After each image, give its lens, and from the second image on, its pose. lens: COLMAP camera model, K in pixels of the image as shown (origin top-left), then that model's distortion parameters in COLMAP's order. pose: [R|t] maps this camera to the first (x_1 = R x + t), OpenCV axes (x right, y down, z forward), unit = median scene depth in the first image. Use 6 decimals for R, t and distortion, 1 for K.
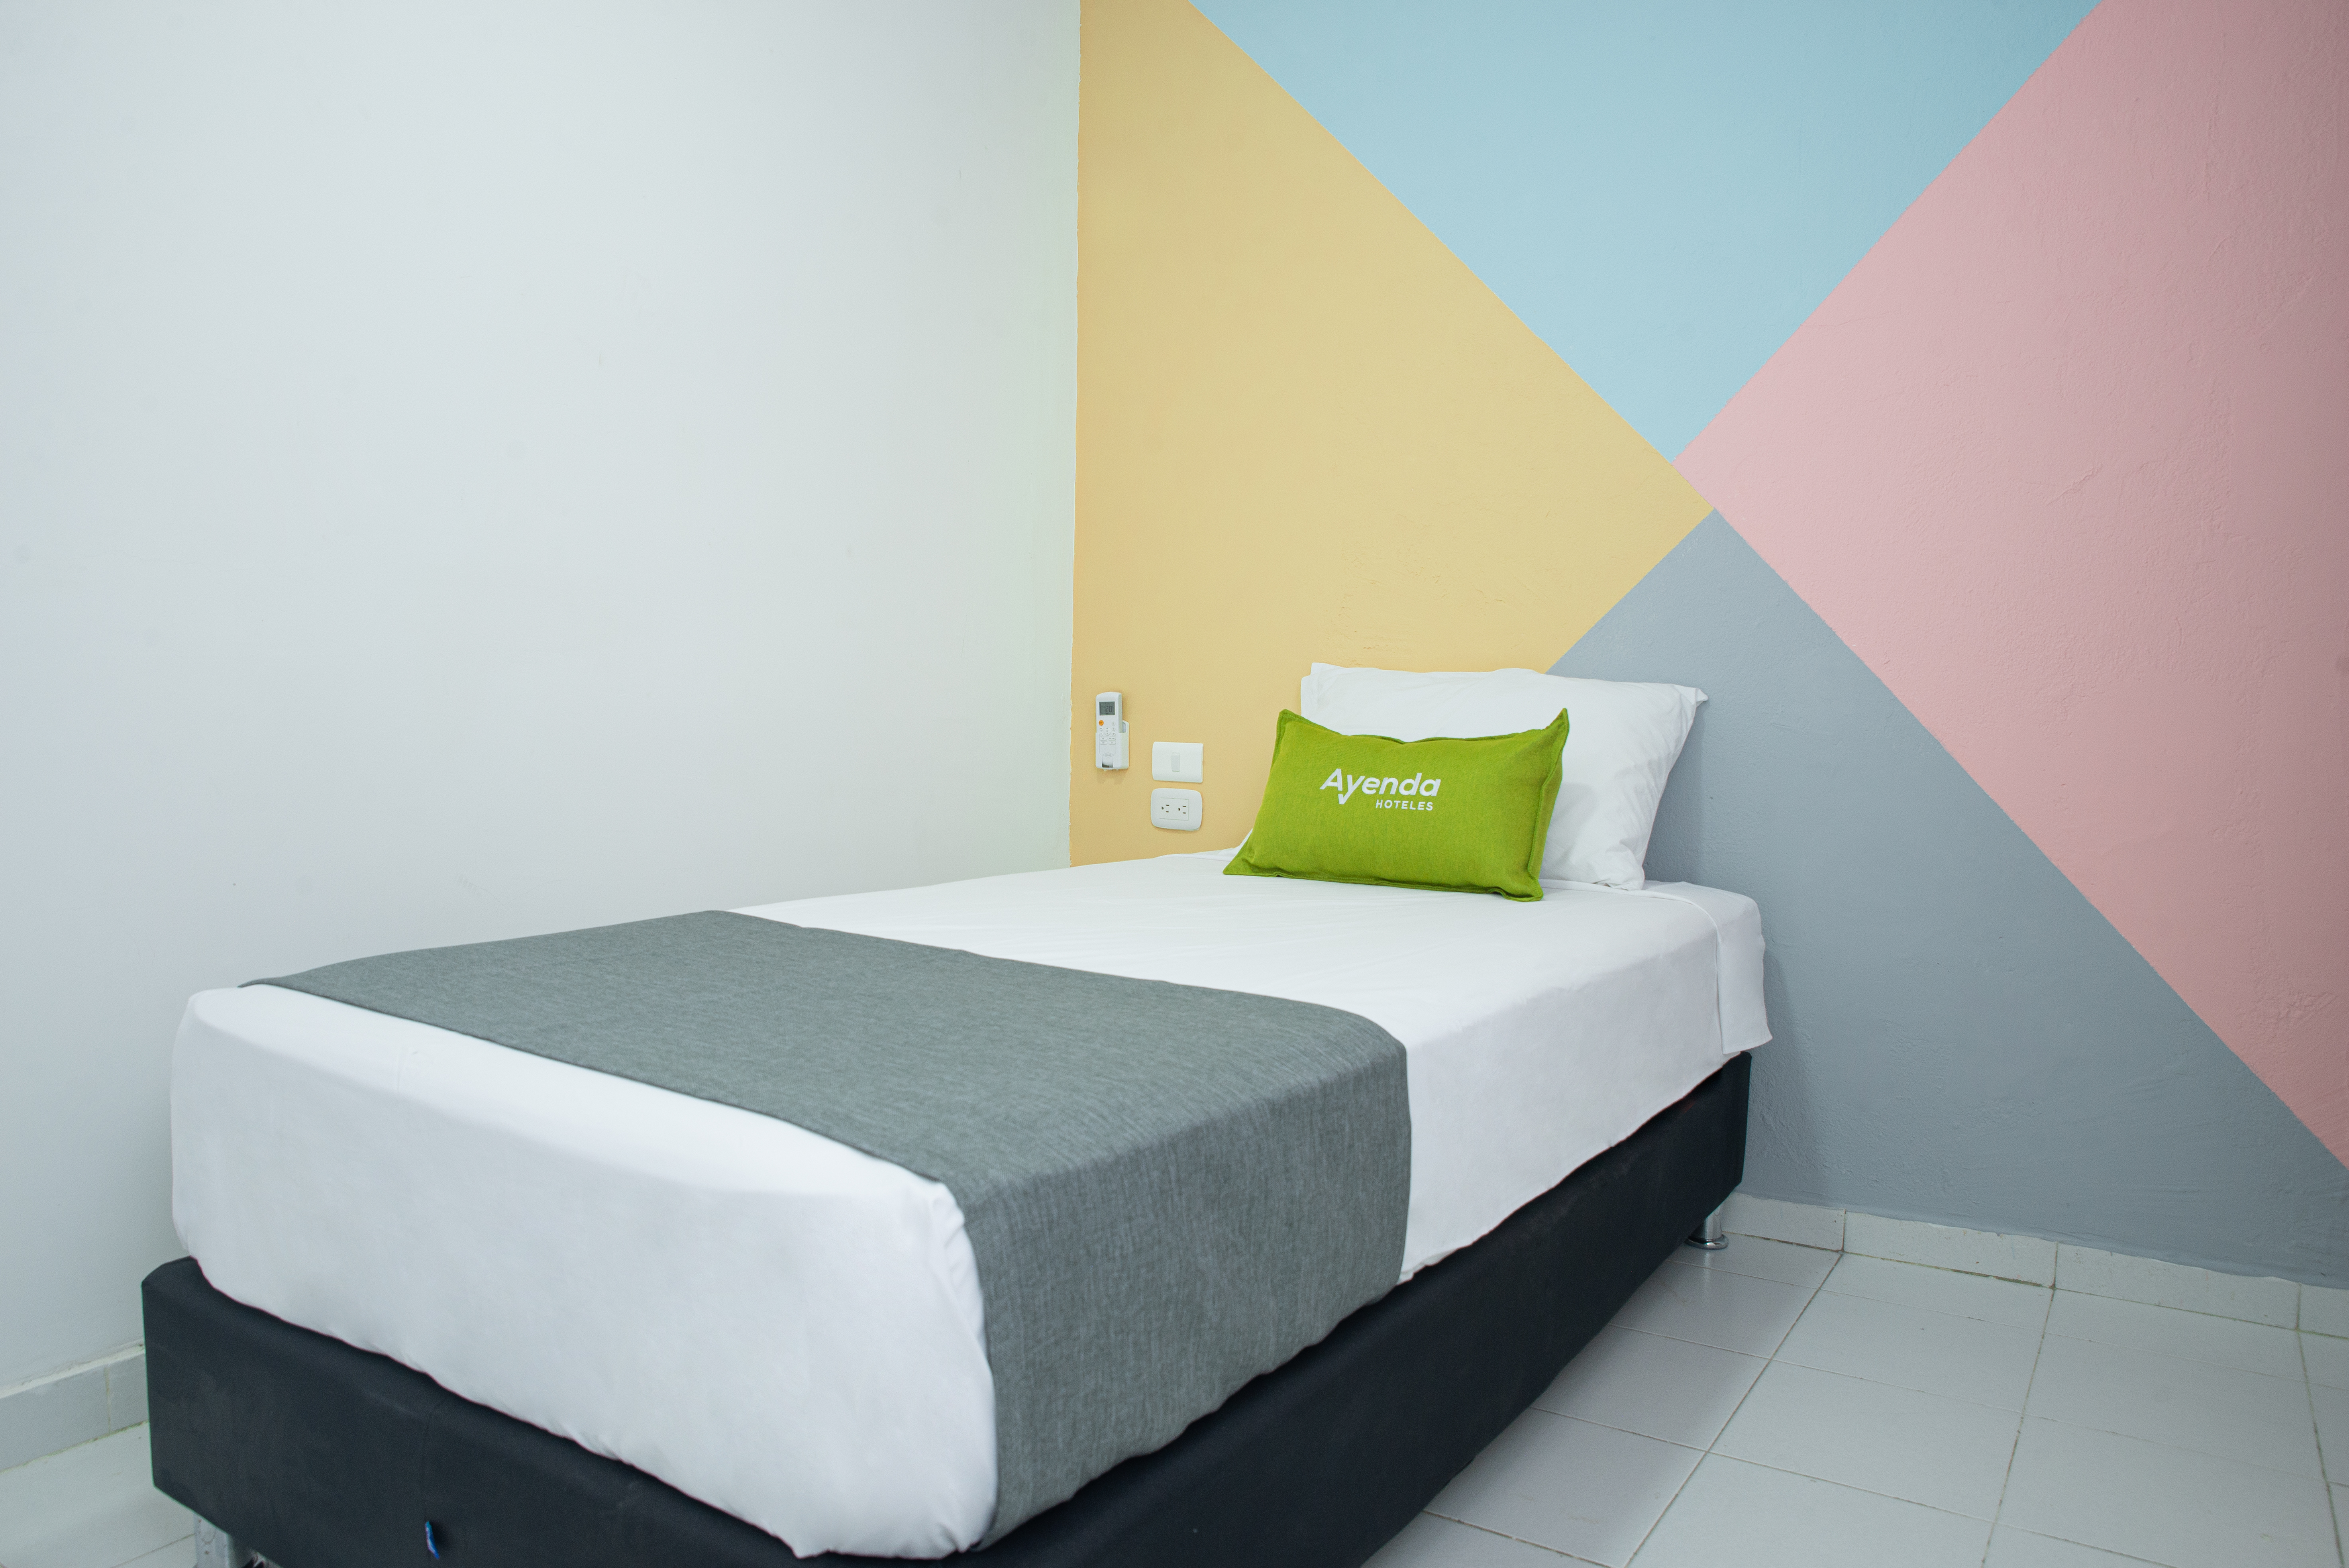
lens RADIAL K [[1708.2, 0, 1174.5], [0, 1708.2, 784.0], [0, 0, 1]] dist [-0.008862, -0.009249]
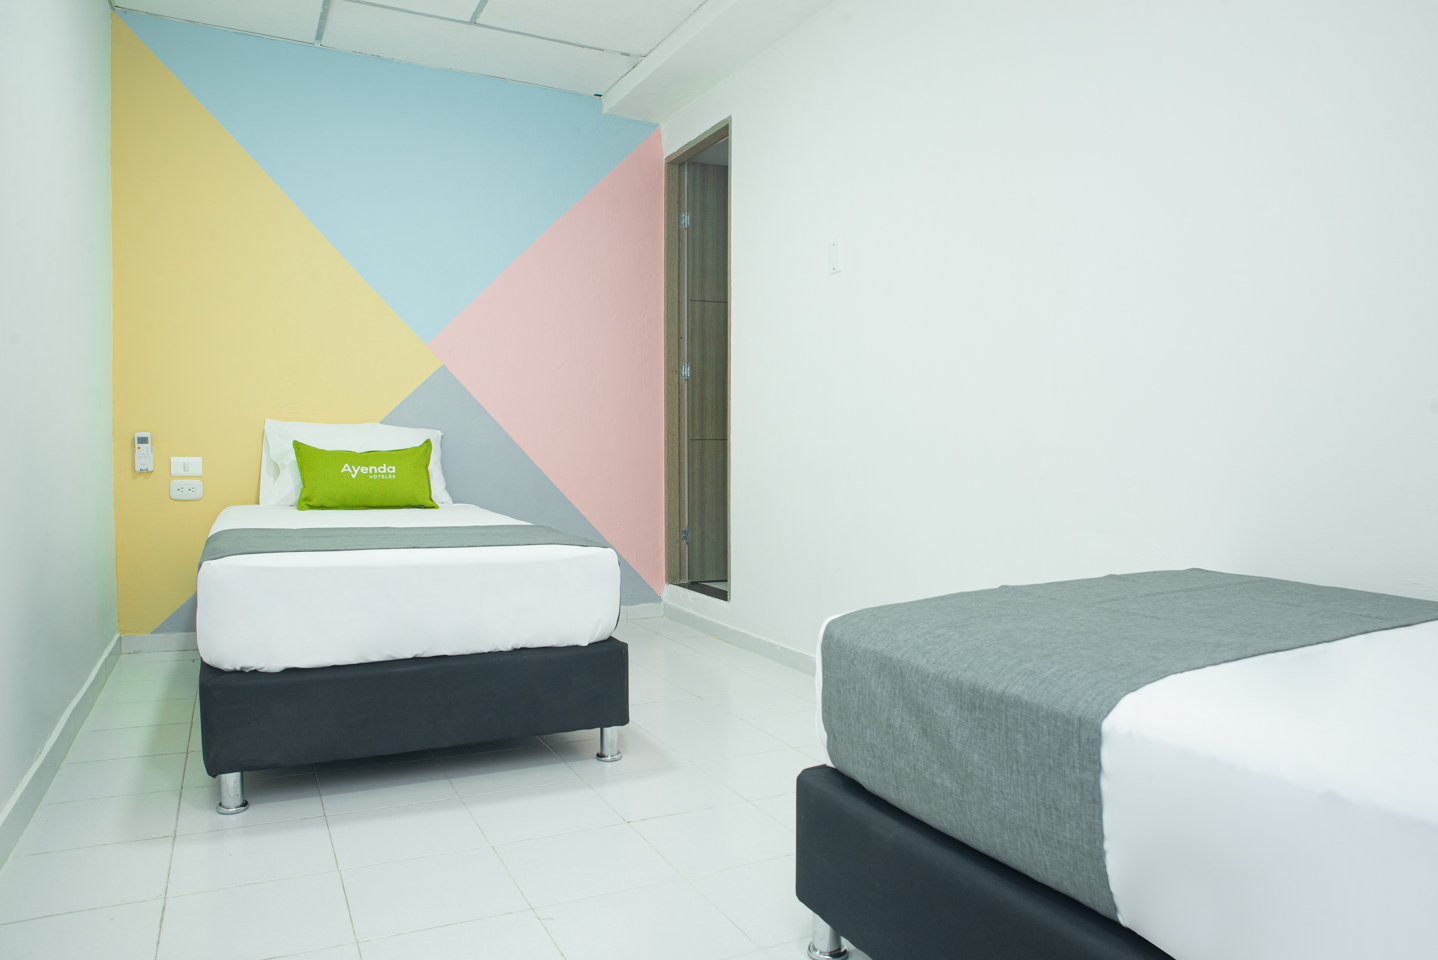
lens RADIAL K [[1045.7, 0, 719.0], [0, 1045.7, 480.0], [0, 0, 1]] dist [-0.008862, -0.009249]
pose [[0.543034, -0.039217, 0.838794, -0.873661], [0.043855, 0.998870, 0.018310, 0.010258], [-0.838565, 0.026843, 0.544140, -0.262194]]
